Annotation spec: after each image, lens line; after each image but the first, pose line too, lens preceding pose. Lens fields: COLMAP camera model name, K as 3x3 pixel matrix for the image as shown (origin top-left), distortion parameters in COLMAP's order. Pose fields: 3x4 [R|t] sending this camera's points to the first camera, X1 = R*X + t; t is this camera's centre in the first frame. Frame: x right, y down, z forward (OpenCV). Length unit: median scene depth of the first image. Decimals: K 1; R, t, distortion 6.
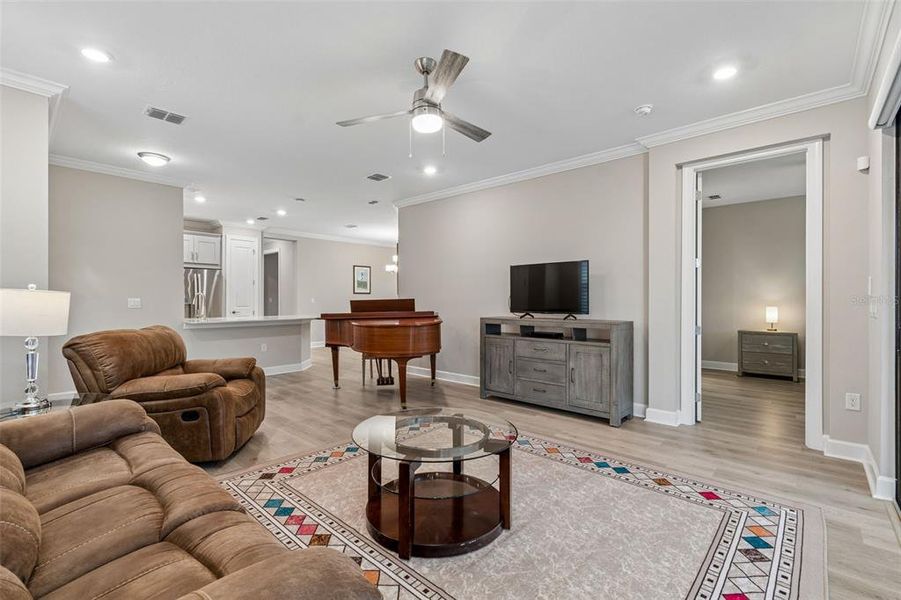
lens RADIAL K [[398.5, 0, 455.2], [0, 398.5, 298.6], [0, 0, 1]] dist [0.001496, -0.000188]
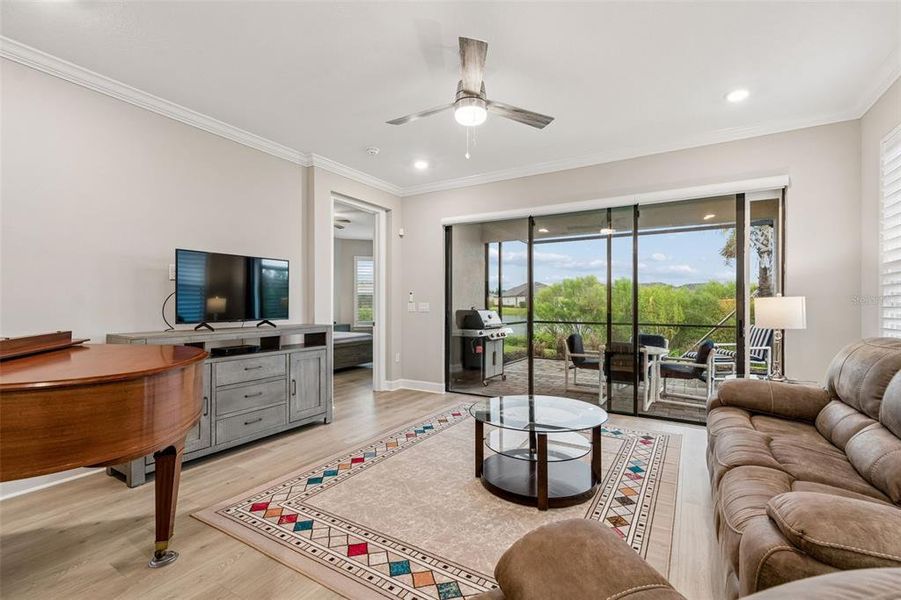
lens RADIAL K [[397.7, 0, 454.8], [0, 397.7, 302.3], [0, 0, 1]] dist [0.002417, -0.000297]
pose [[-0.193600, 0.001502, 0.981079, -0.883689], [-0.002885, 0.999994, -0.002100, 0.001513], [-0.981076, -0.003237, -0.193594, 1.099062]]
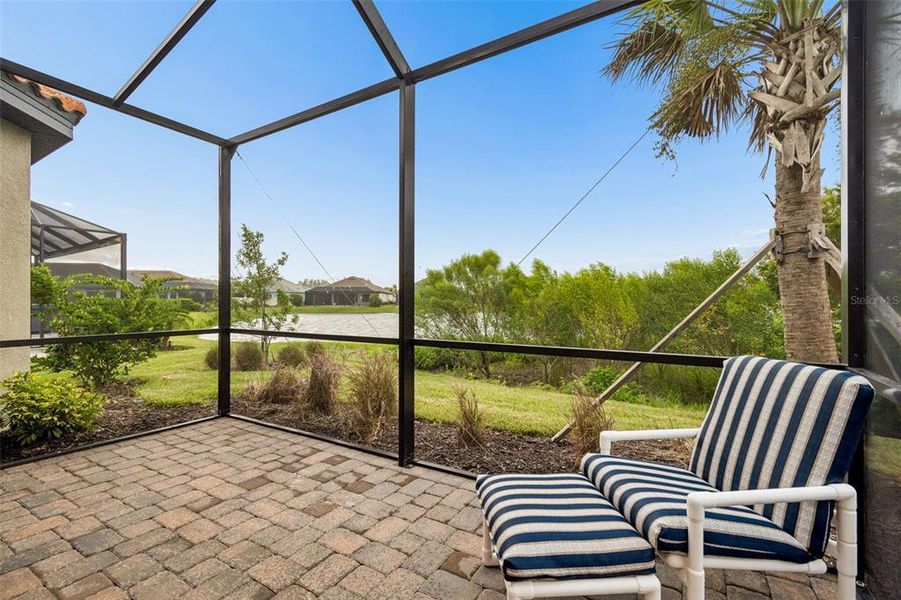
lens RADIAL K [[397.7, 0, 454.8], [0, 397.7, 302.3], [0, 0, 1]] dist [0.002417, -0.000297]
pose [[-0.192728, -0.004760, 0.981241, 0.745278], [-0.000036, 0.999988, 0.004843, 0.049554], [-0.981252, 0.000898, -0.192726, -0.700431]]
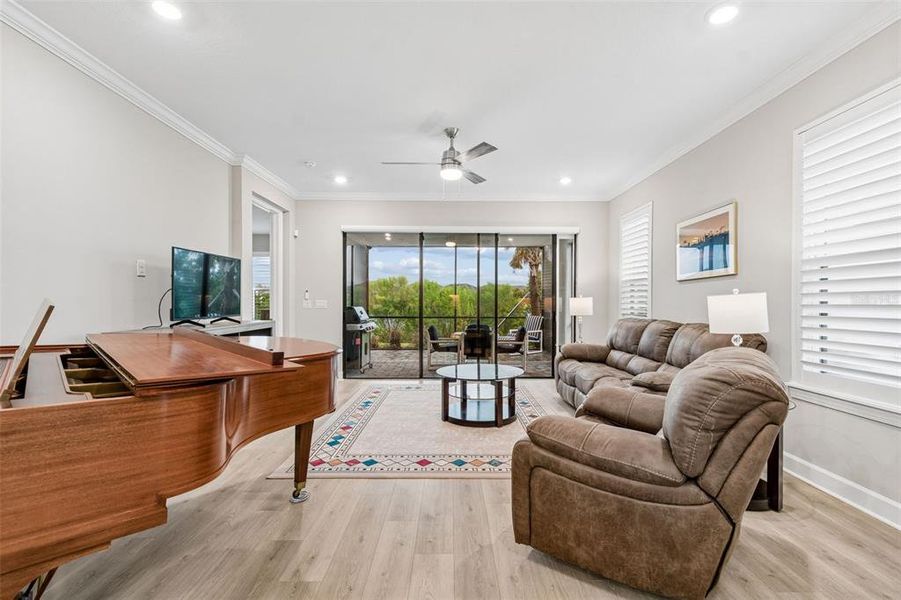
lens RADIAL K [[397.7, 0, 454.8], [0, 397.7, 302.3], [0, 0, 1]] dist [0.002417, -0.000297]
pose [[-0.673947, -0.005748, 0.738757, -0.995098], [-0.004587, 0.999983, 0.003596, 0.001103], [-0.738765, -0.000966, -0.673962, 1.736679]]
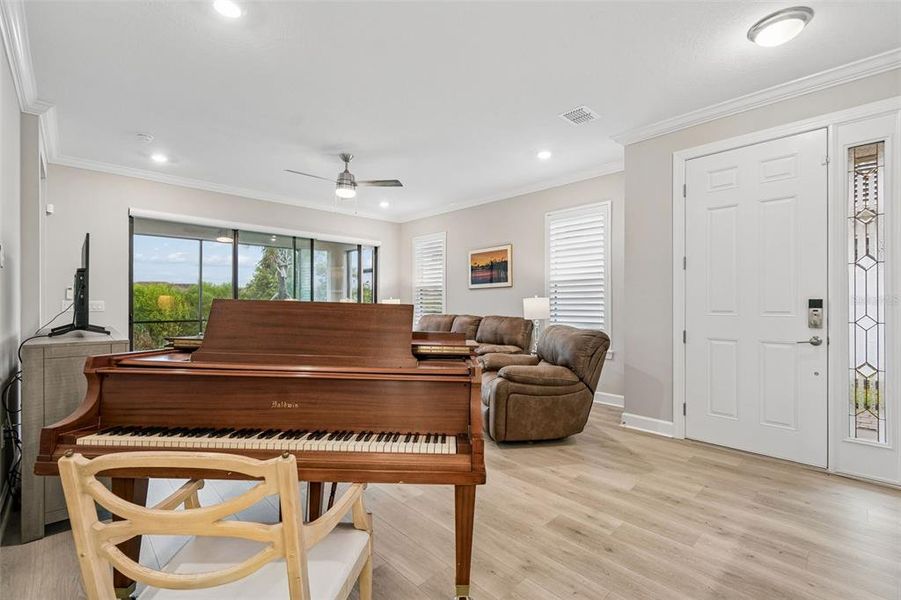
lens RADIAL K [[397.7, 0, 454.8], [0, 397.7, 302.3], [0, 0, 1]] dist [0.002417, -0.000297]
pose [[-0.997358, -0.003725, 0.072548, -0.566790], [-0.003913, 0.999989, -0.002445, 0.005507], [-0.072538, -0.002723, -0.997362, 2.324634]]
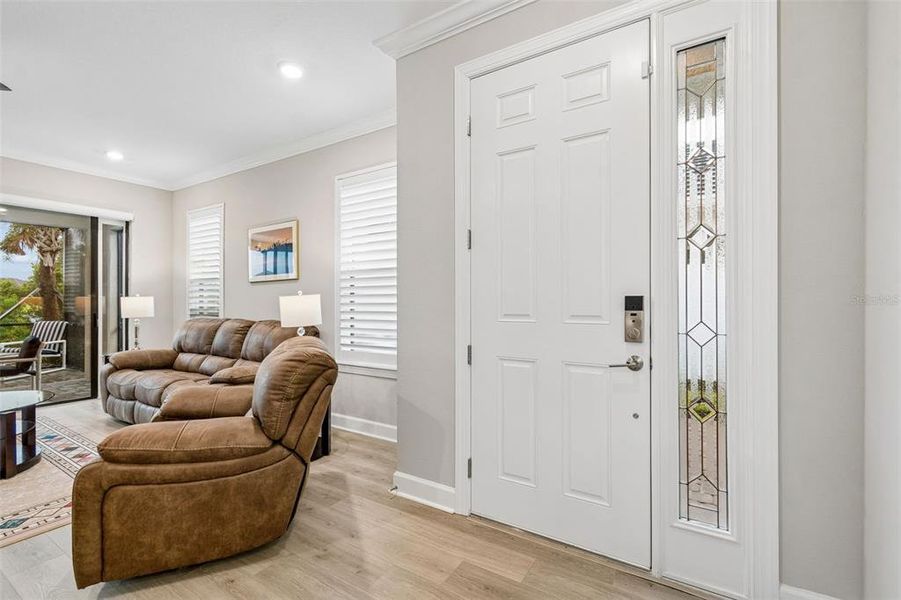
lens RADIAL K [[397.7, 0, 454.8], [0, 397.7, 302.3], [0, 0, 1]] dist [0.002417, -0.000297]
pose [[-0.984588, -0.001984, -0.174876, -0.993948], [-0.002060, 0.999998, 0.000255, 0.002127], [0.174875, 0.000611, -0.984590, 1.844827]]
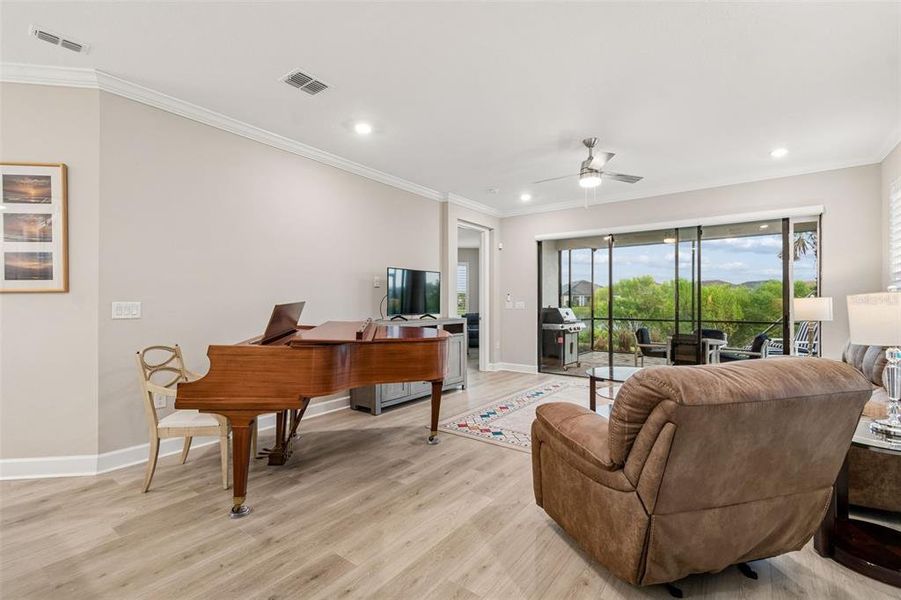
lens RADIAL K [[397.7, 0, 454.8], [0, 397.7, 302.3], [0, 0, 1]] dist [0.002417, -0.000297]
pose [[-0.087989, -0.001272, 0.996121, -1.331008], [-0.001708, 0.999998, 0.001126, 0.000151], [-0.996120, -0.001602, -0.087991, 1.464107]]
